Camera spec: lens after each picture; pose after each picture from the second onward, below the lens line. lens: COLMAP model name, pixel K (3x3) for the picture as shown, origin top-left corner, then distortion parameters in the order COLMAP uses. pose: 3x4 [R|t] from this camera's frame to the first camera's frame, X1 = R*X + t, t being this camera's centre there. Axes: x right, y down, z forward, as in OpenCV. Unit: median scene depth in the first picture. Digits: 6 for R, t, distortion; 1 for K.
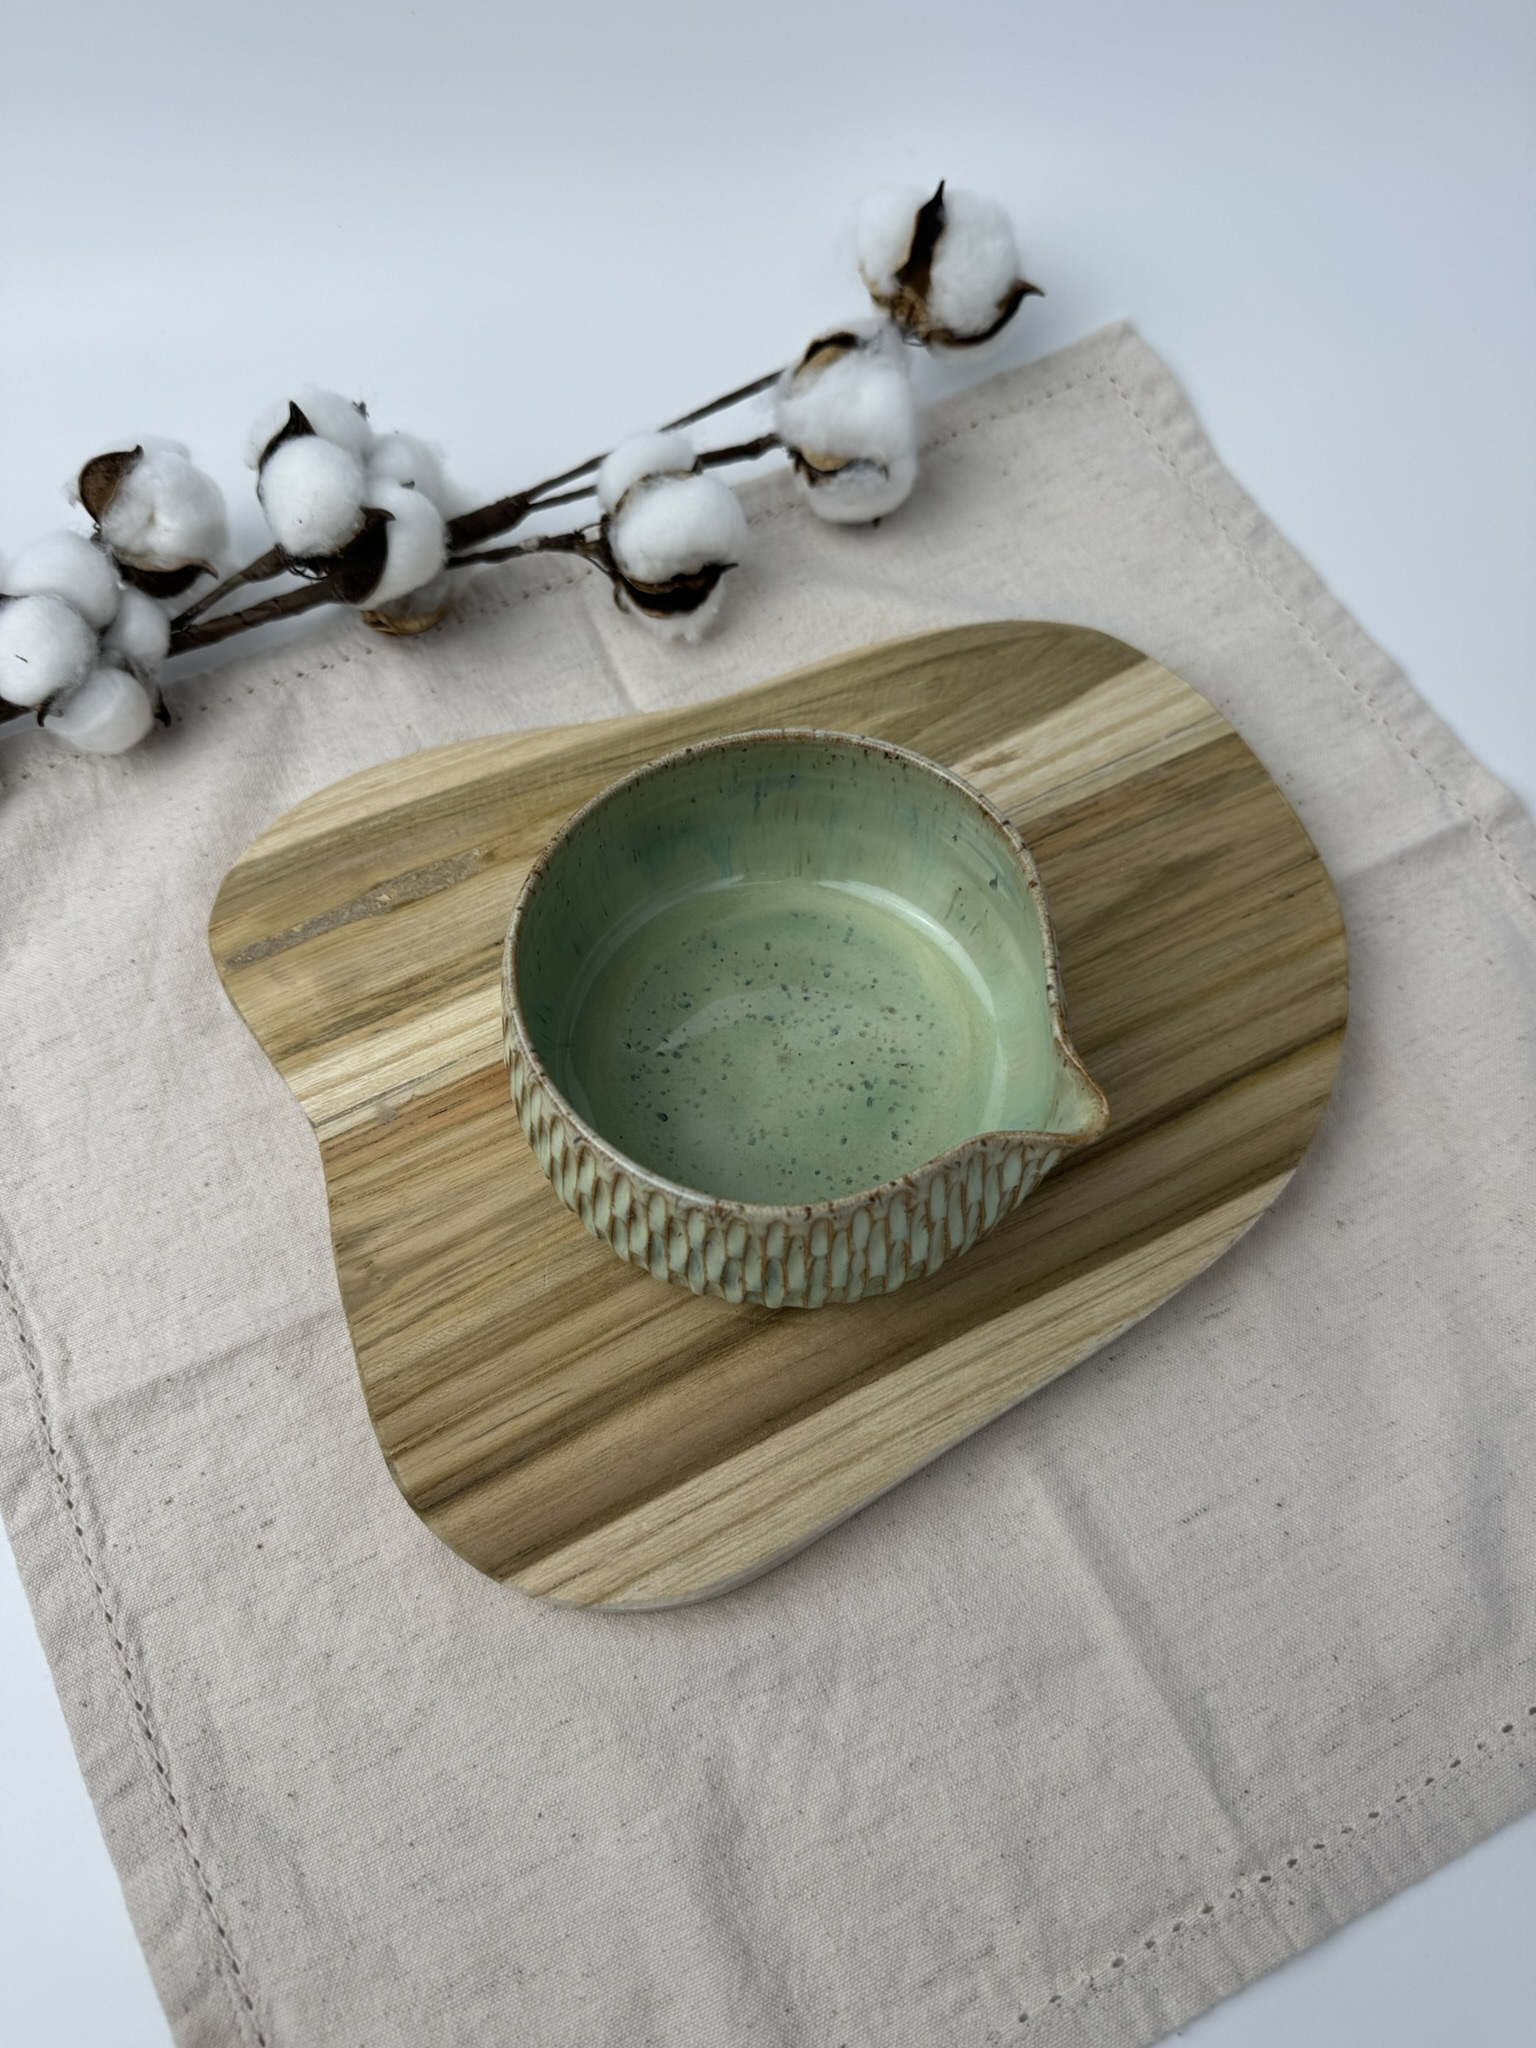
lens RADIAL K [[1456.8, 0, 759.0], [0, 1456.8, 1015.6], [0, 0, 1]] dist [0.135408, -0.318682]
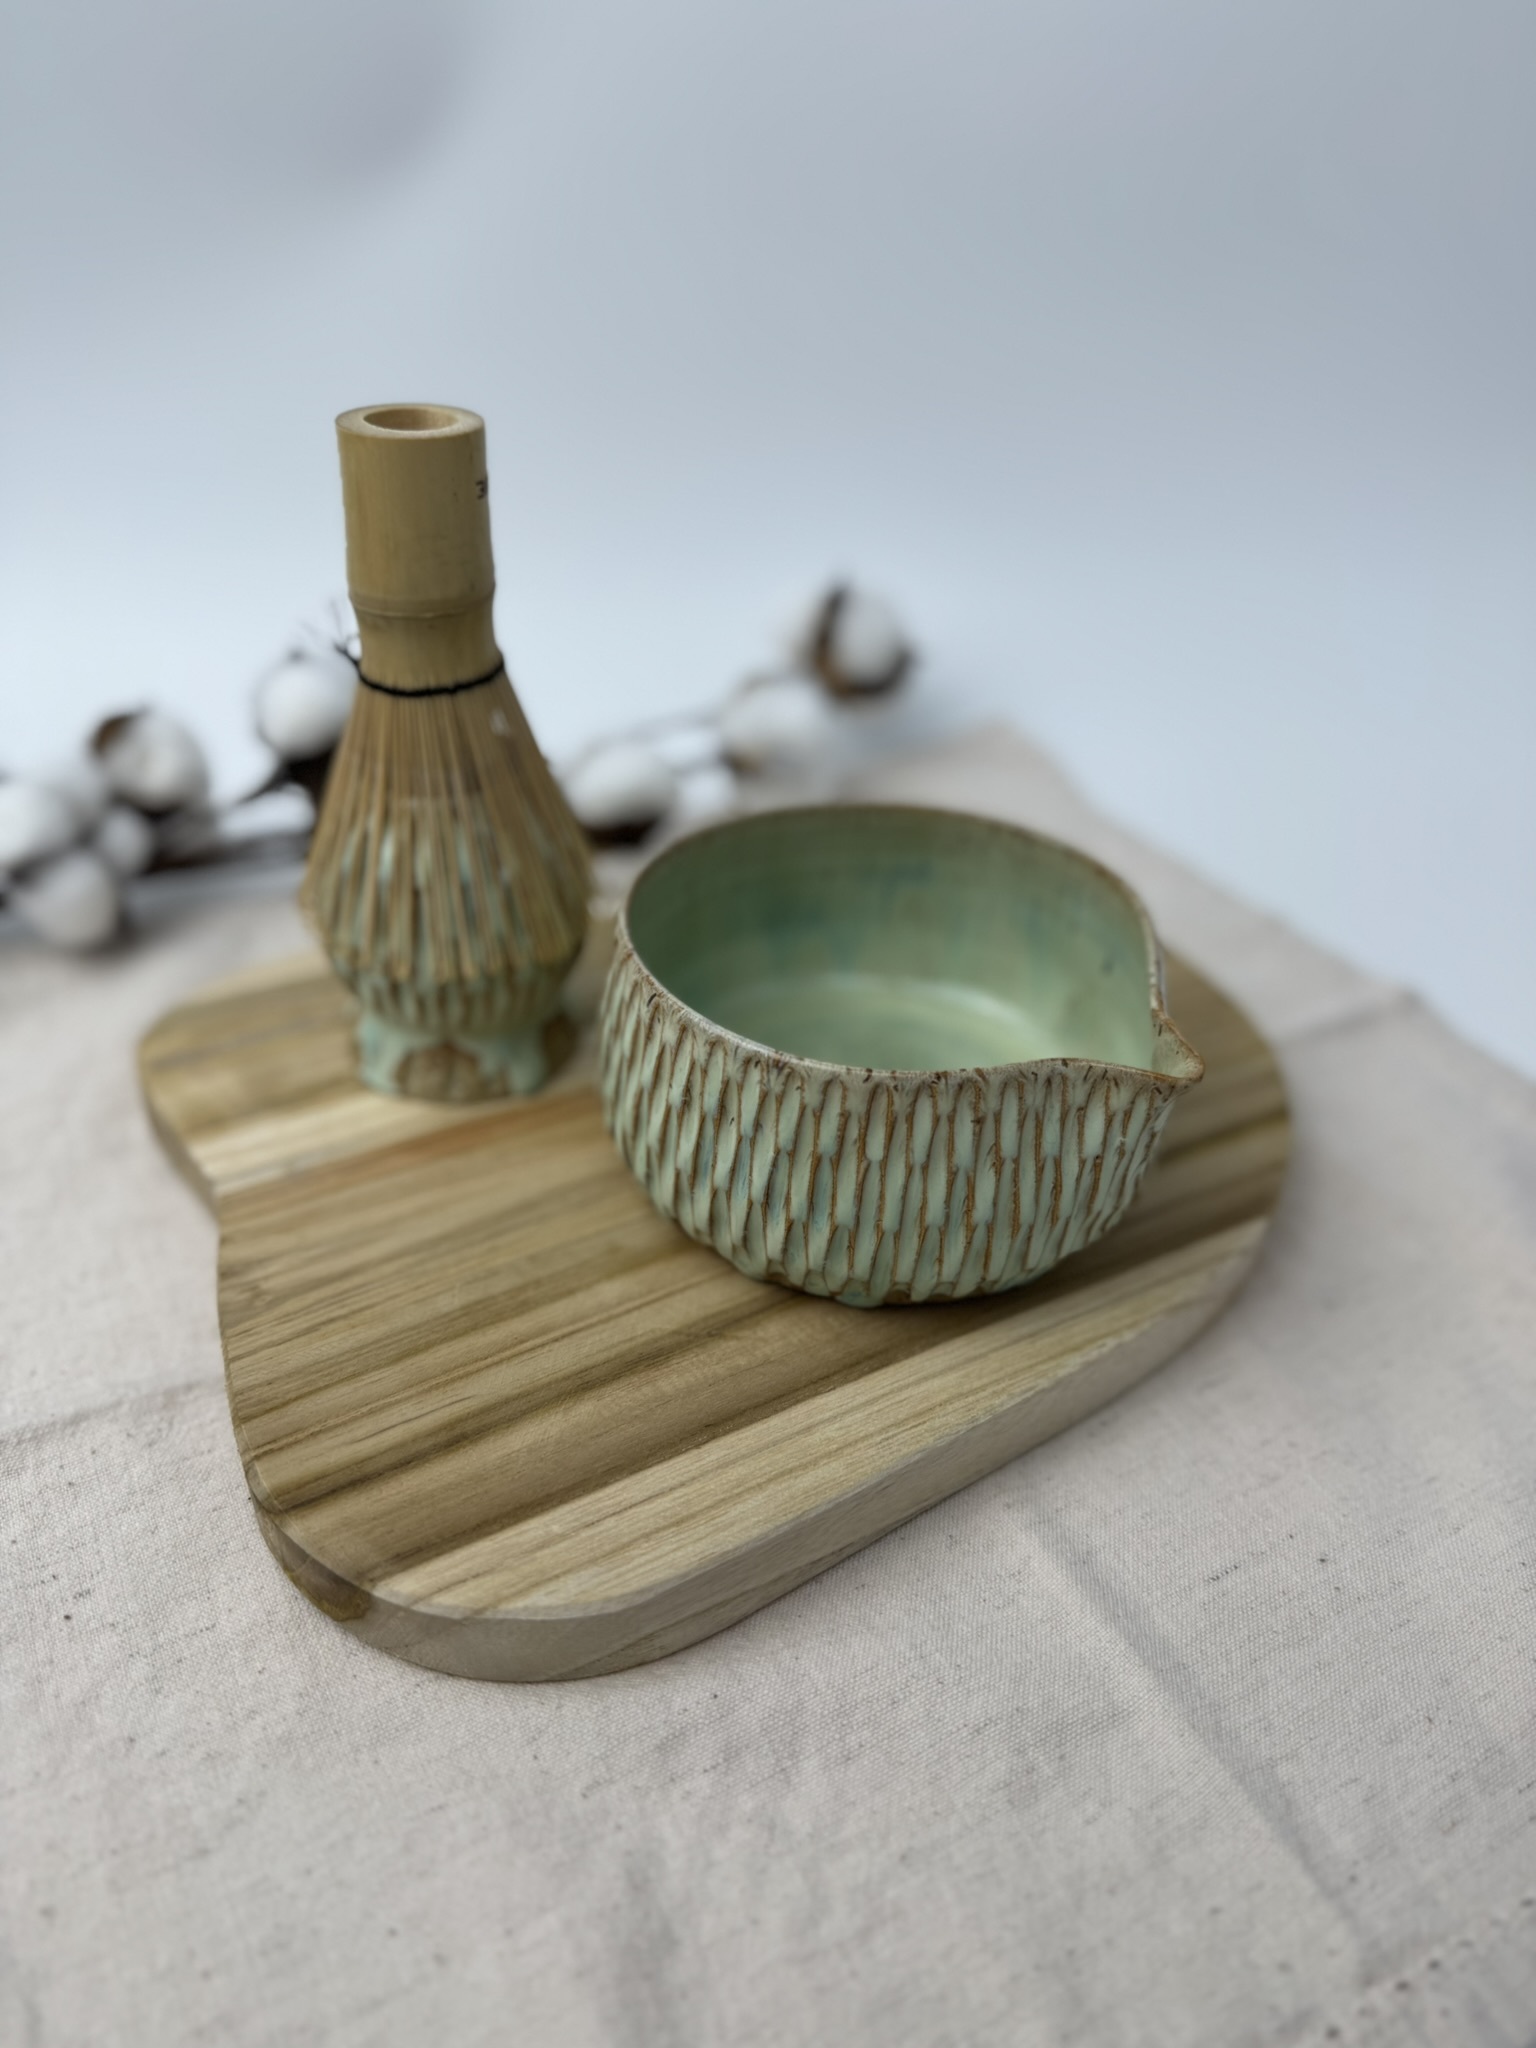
lens RADIAL K [[1430.9, 0, 770.0], [0, 1430.9, 1021.6], [0, 0, 1]] dist [0.085426, -0.185639]
pose [[0.998947, -0.006681, 0.045381, 0.005759], [0.027907, 0.873699, -0.485667, 0.458147], [-0.036405, 0.486422, 0.872965, 0.153427]]
